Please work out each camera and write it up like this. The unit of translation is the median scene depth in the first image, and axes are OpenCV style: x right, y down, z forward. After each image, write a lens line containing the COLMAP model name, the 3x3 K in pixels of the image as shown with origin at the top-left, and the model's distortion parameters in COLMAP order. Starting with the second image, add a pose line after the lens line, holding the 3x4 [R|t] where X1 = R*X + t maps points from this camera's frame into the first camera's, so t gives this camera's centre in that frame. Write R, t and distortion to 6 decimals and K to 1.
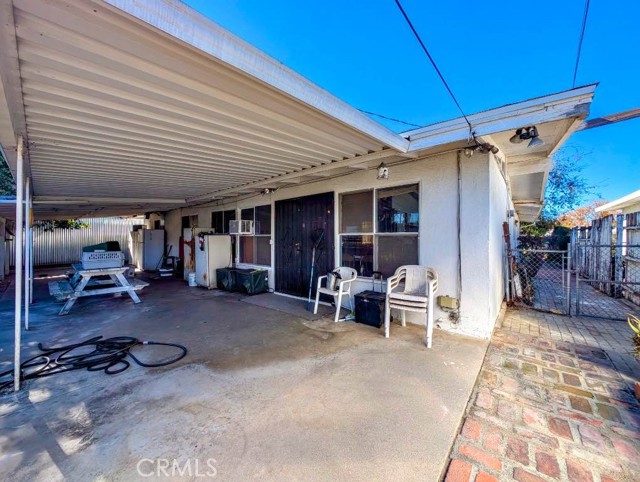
lens RADIAL K [[239.6, 0, 320.2], [0, 239.6, 239.3], [0, 0, 1]] dist [0.001155, -0.002771]
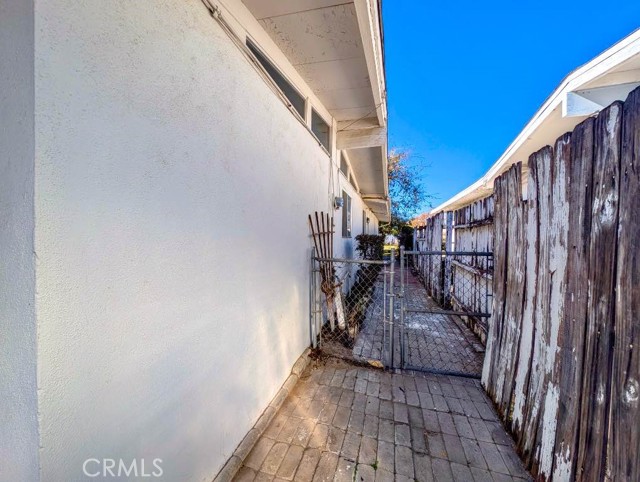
lens RADIAL K [[239.6, 0, 320.2], [0, 239.6, 239.3], [0, 0, 1]] dist [0.001155, -0.002771]
pose [[0.911910, 0.003416, 0.410375, 0.454203], [-0.008530, 0.999907, 0.010633, -0.007151], [-0.410301, -0.013197, 0.911855, 0.382272]]
